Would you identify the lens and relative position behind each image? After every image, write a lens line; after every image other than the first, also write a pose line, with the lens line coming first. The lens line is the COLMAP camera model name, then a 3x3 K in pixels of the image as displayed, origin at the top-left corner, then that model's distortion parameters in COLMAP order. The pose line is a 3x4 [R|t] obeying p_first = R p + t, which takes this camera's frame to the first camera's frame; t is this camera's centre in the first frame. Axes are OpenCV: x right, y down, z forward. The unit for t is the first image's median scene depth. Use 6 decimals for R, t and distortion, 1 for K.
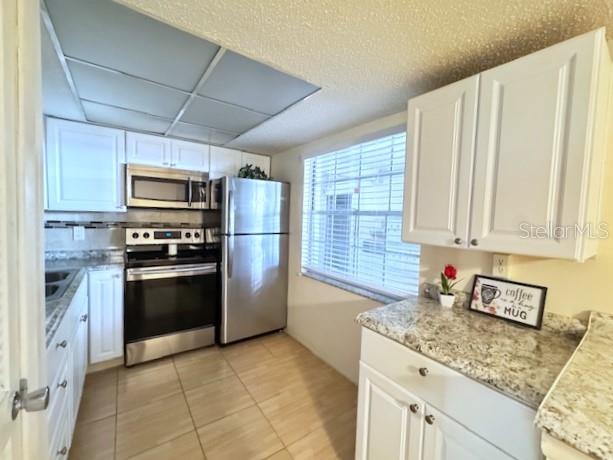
lens RADIAL K [[251.3, 0, 306.5], [0, 251.3, 230.0], [0, 0, 1]] dist [0.001439, 0.000230]
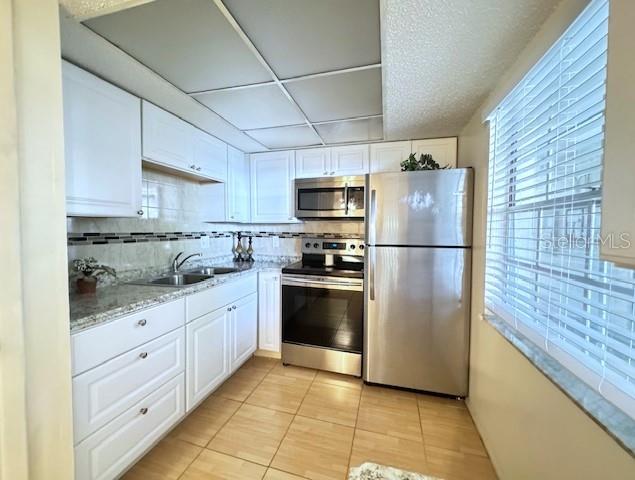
lens RADIAL K [[260.3, 0, 317.5], [0, 260.3, 240.0], [0, 0, 1]] dist [0.001439, 0.000230]
pose [[0.619319, 0.005670, -0.785119, 0.230496], [-0.034454, 0.999207, -0.019962, 0.022242], [0.784383, 0.039413, 0.619023, 0.342907]]
